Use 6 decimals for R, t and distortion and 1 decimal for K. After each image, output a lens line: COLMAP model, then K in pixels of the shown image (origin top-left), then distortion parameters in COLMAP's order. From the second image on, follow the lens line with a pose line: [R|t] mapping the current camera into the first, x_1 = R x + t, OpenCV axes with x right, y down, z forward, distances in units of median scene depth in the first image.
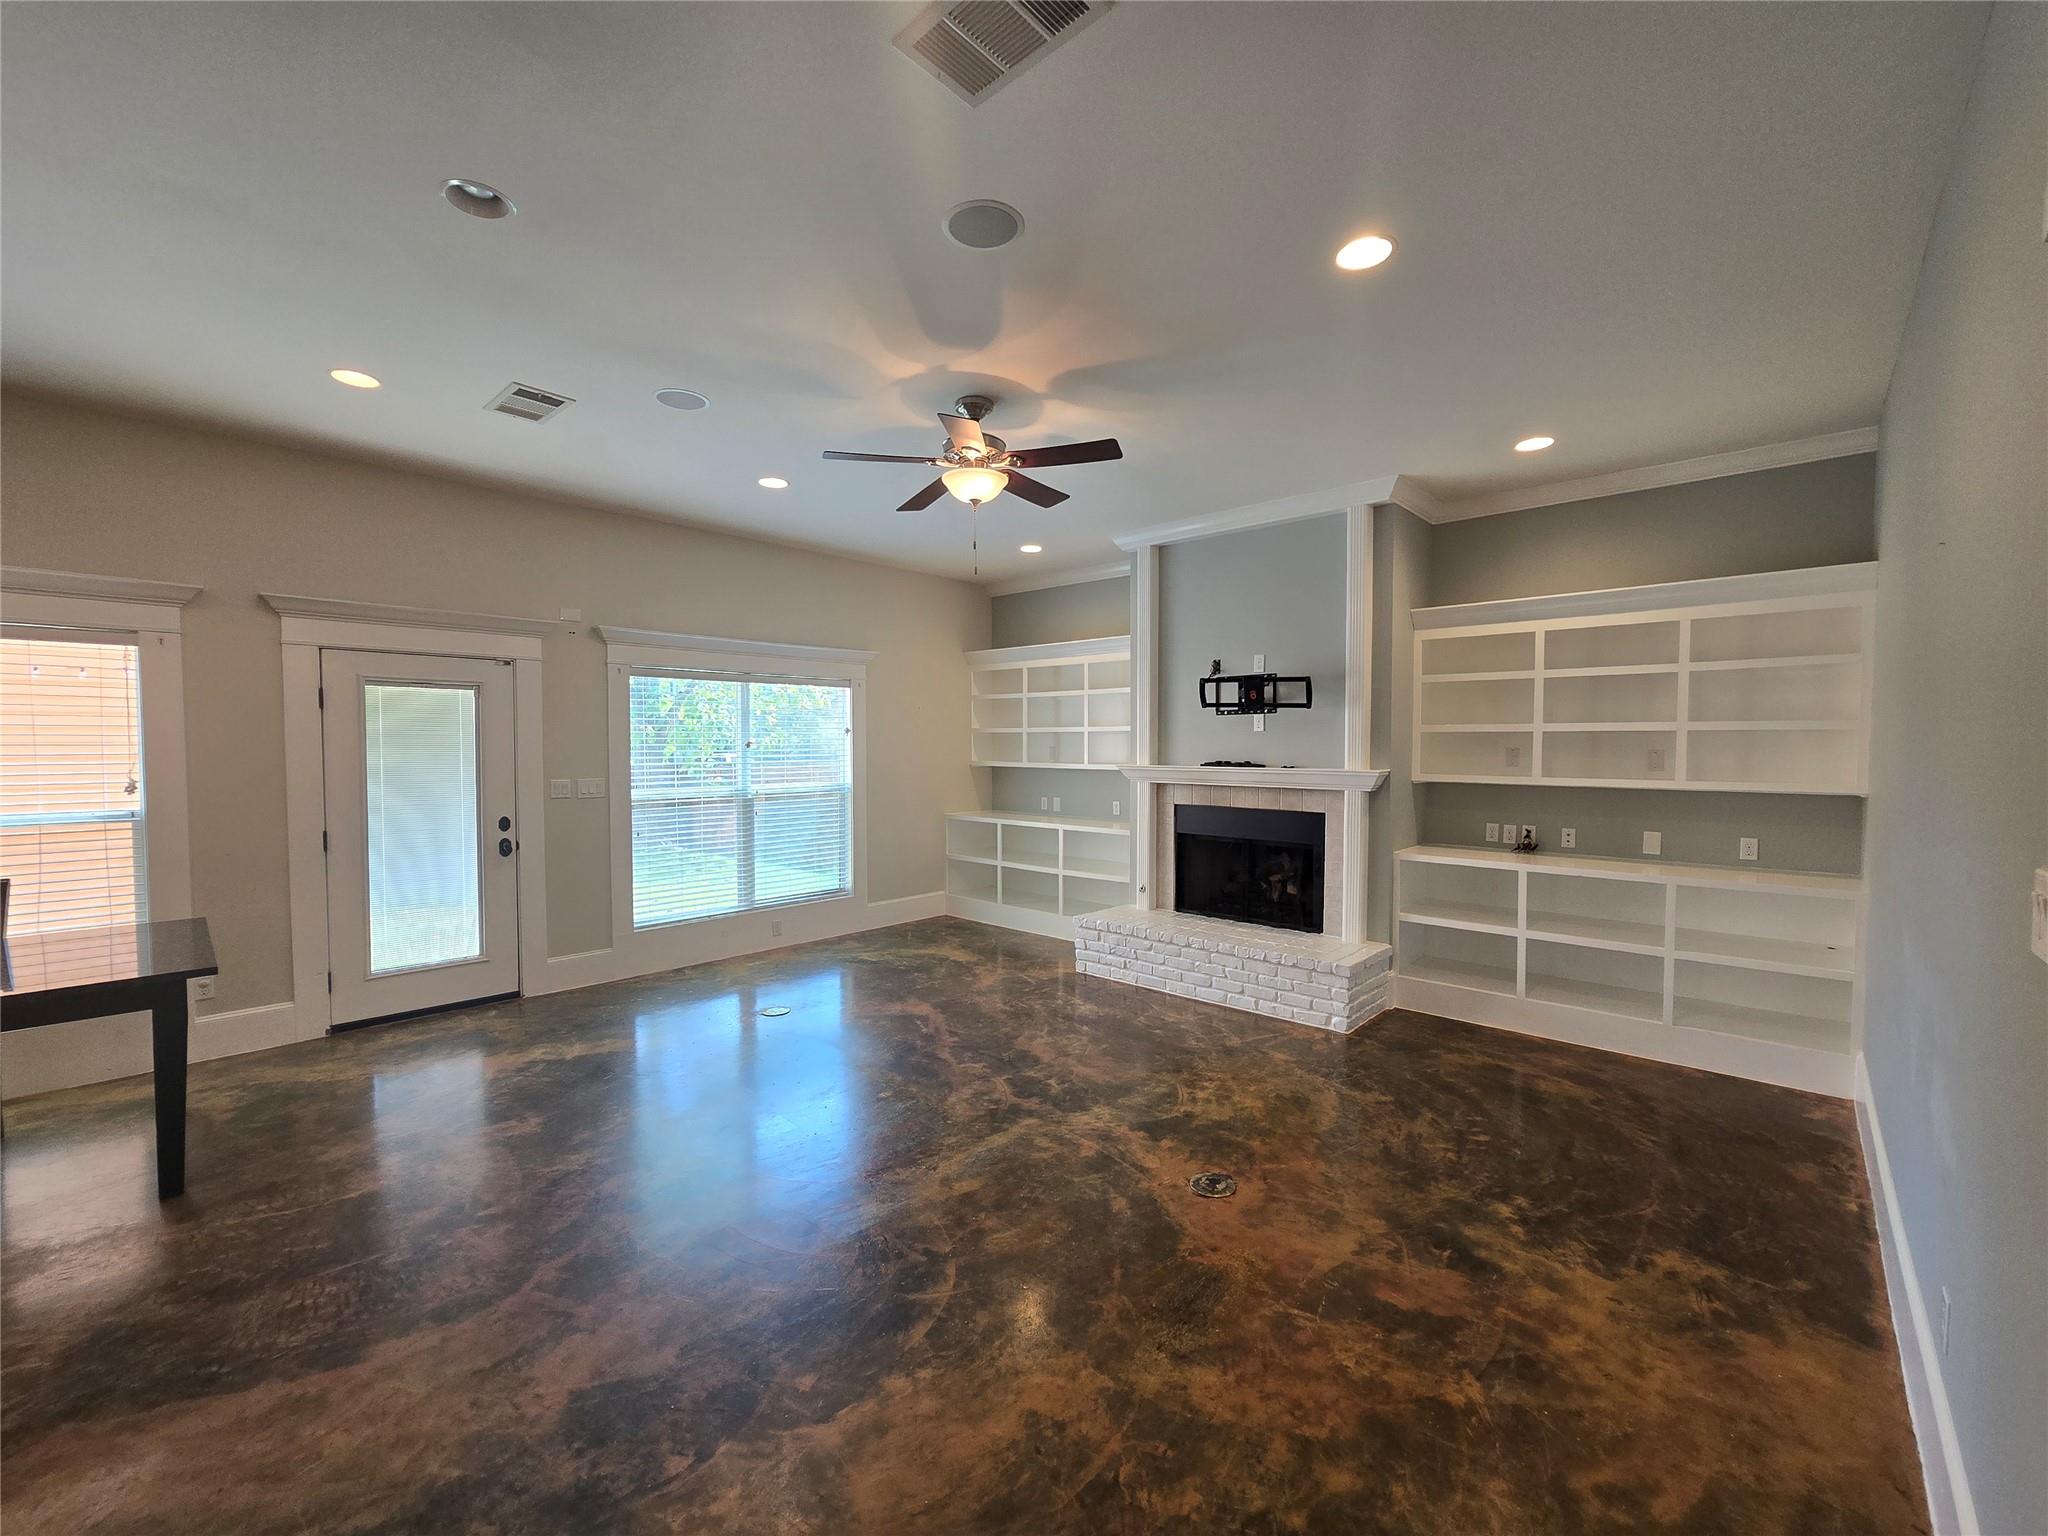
lens RADIAL K [[840.4, 0, 1021.5], [0, 840.4, 776.0], [0, 0, 1]] dist [-0.006691, 0.001691]
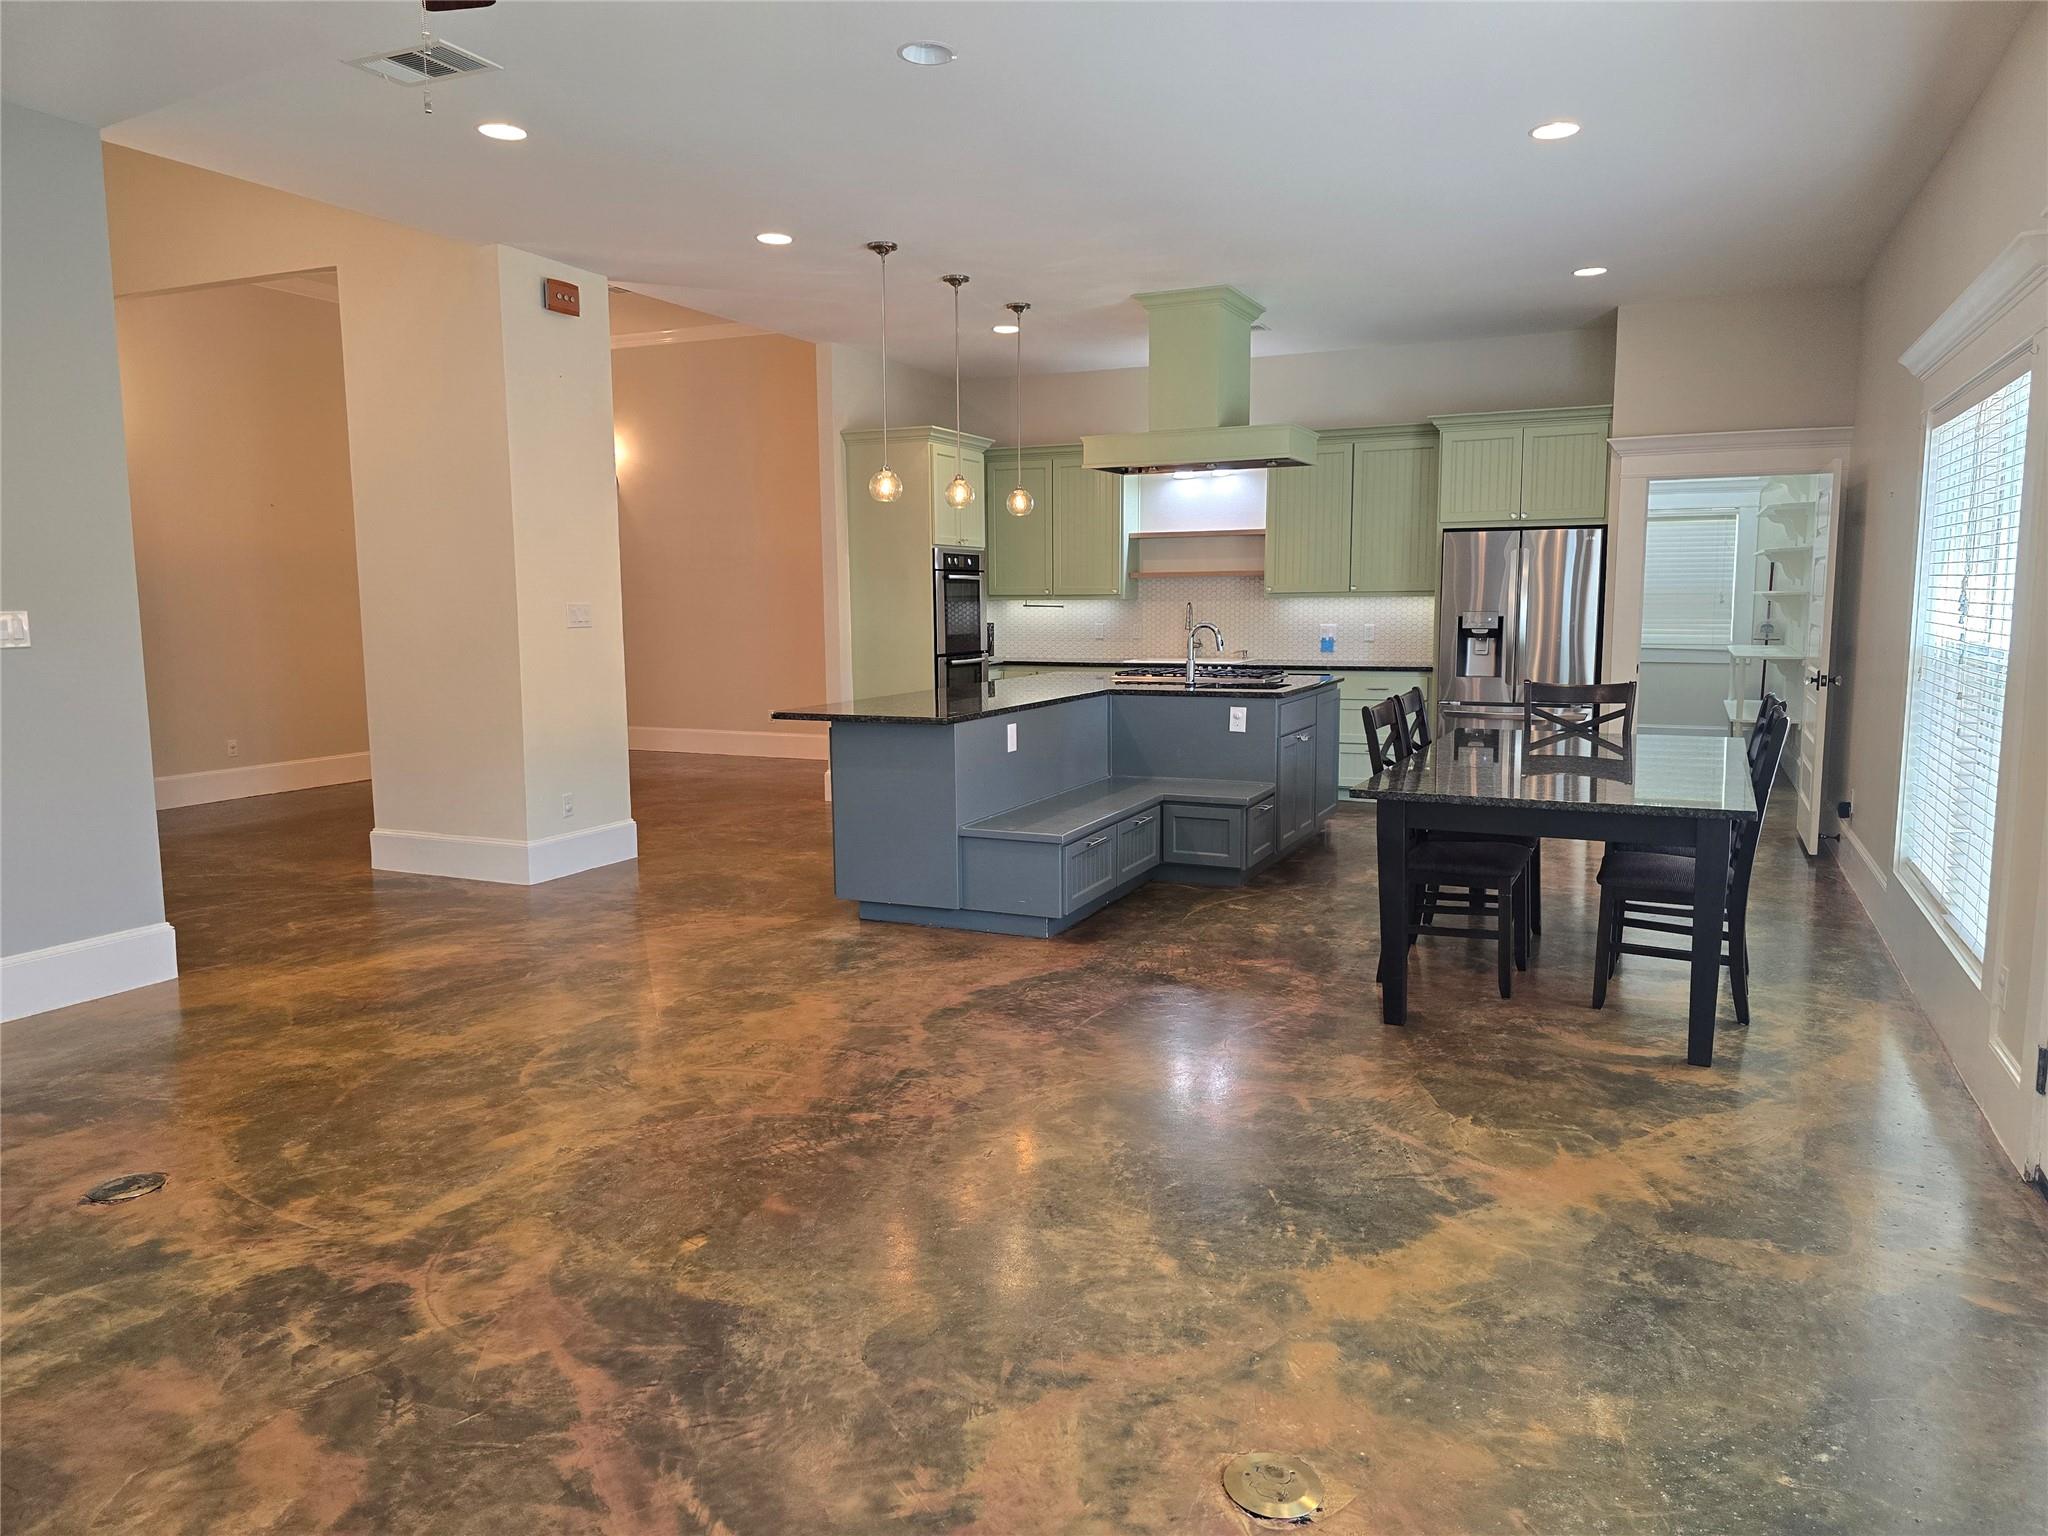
lens RADIAL K [[1367.8, 0, 1030.5], [0, 1367.8, 744.5], [0, 0, 1]] dist [0.071280, -0.061834]
pose [[-0.951650, 0.039142, -0.304679, -0.098919], [-0.006450, 0.989084, 0.147212, -0.030772], [0.307115, 0.142060, -0.941010, 1.552617]]
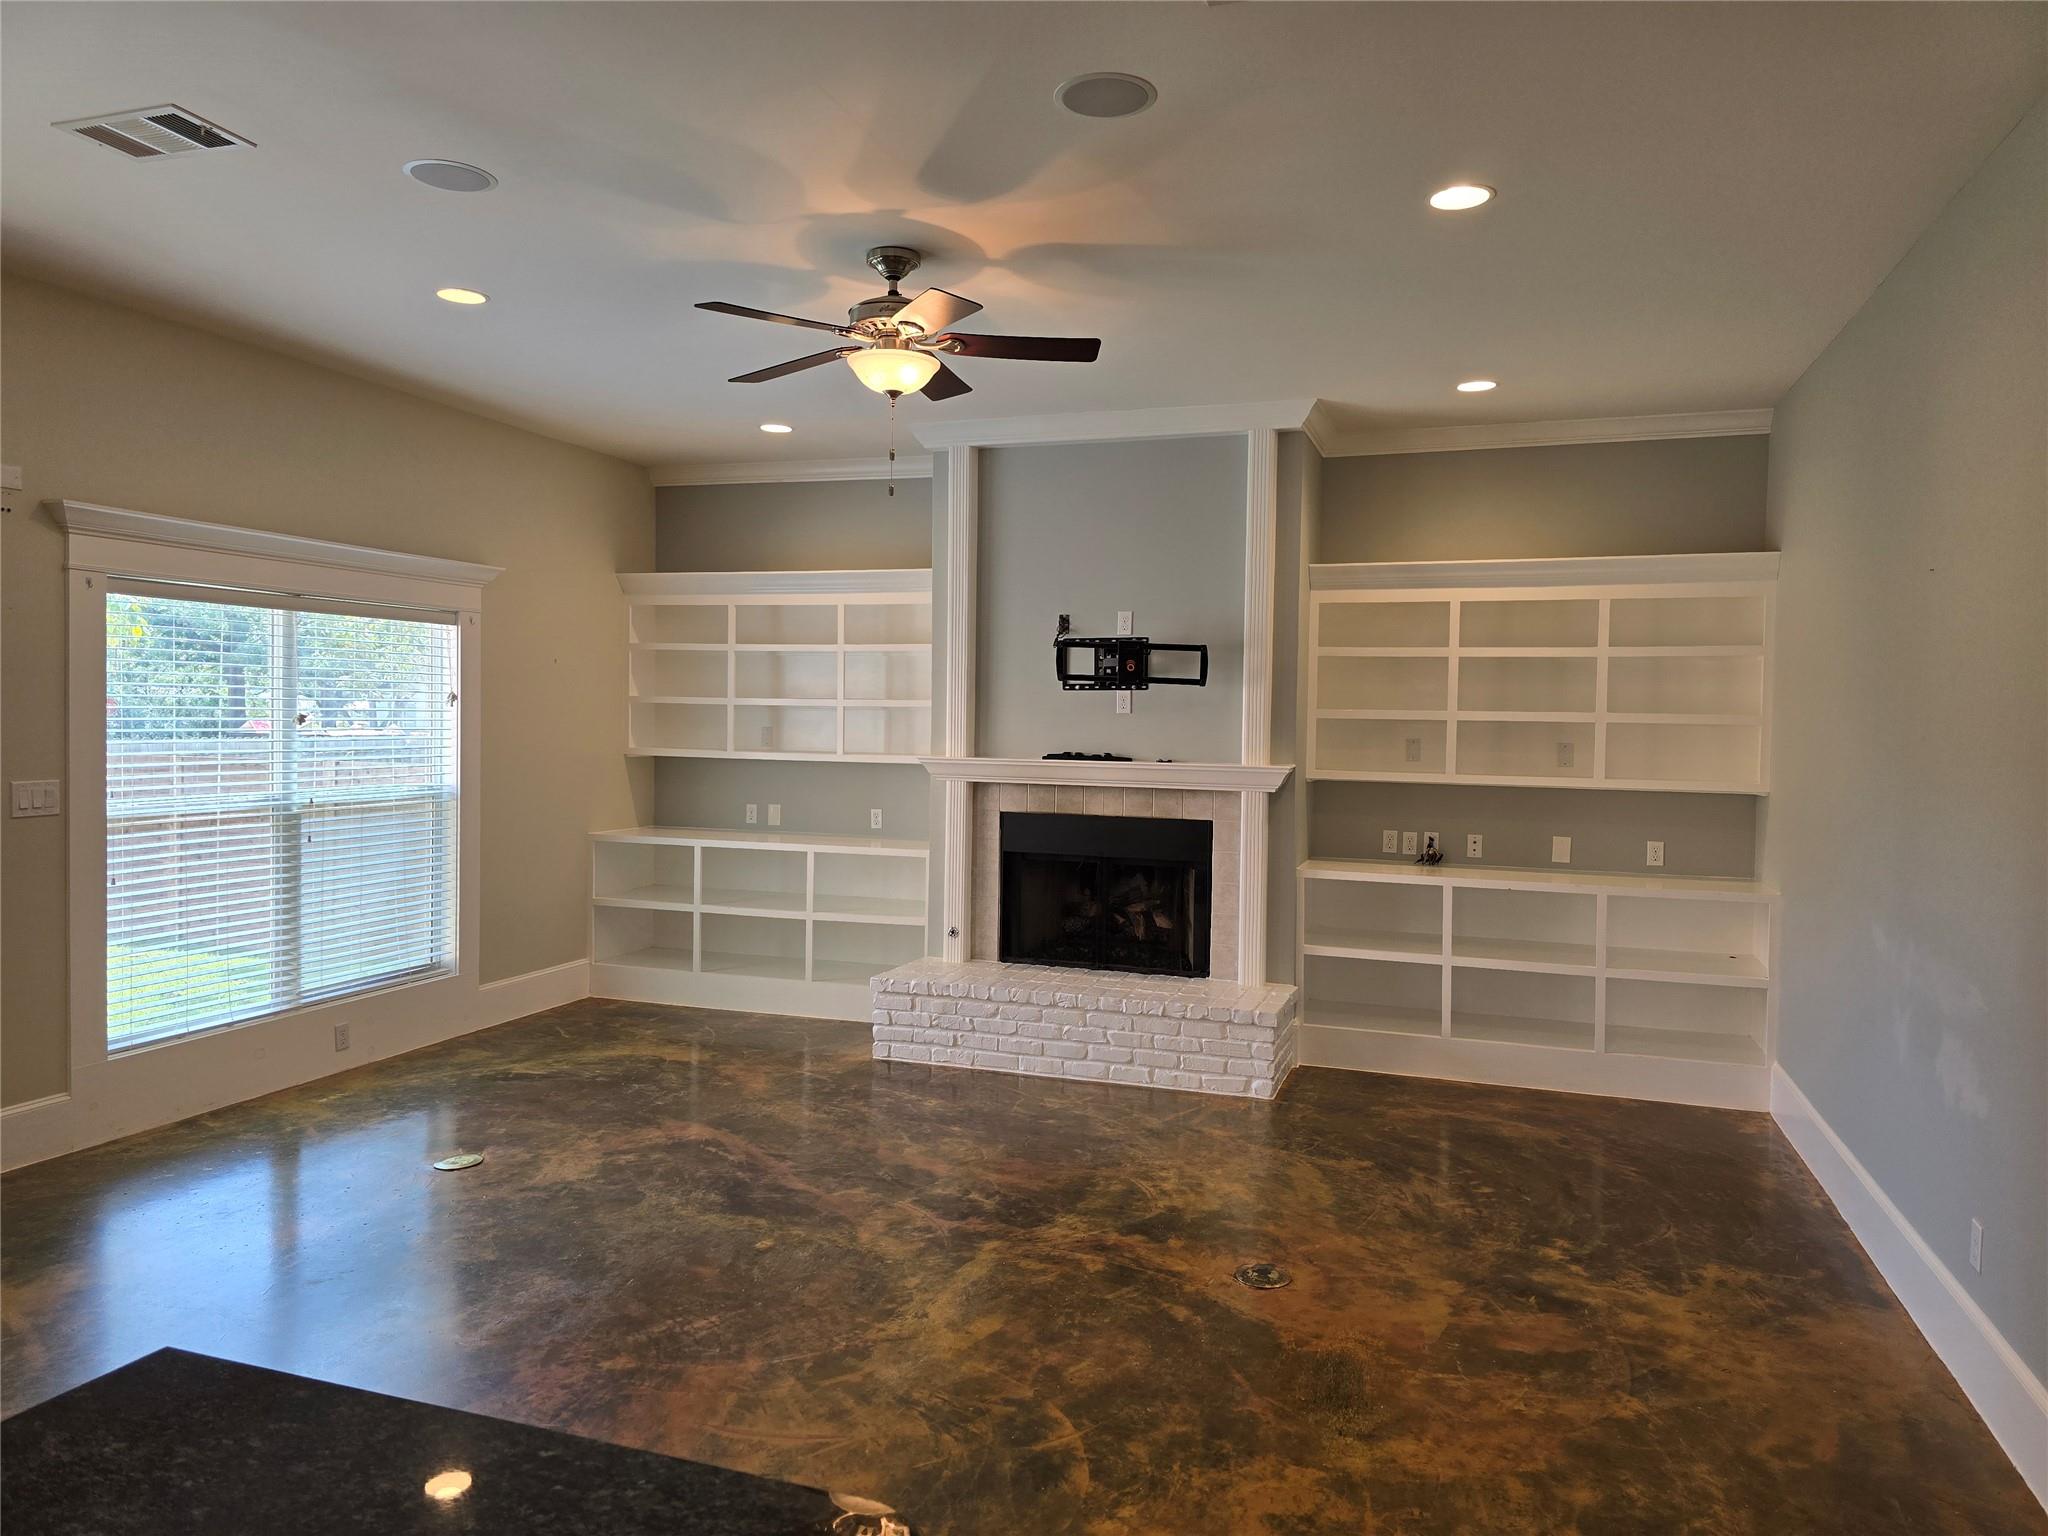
lens RADIAL K [[1367.8, 0, 1029.3], [0, 1367.8, 755.6], [0, 0, 1]] dist [0.071280, -0.061834]
pose [[0.914366, 0.002961, 0.404877, -0.365256], [0.000098, 0.999972, -0.007533, -0.007958], [-0.404888, 0.006928, 0.914340, -0.101350]]
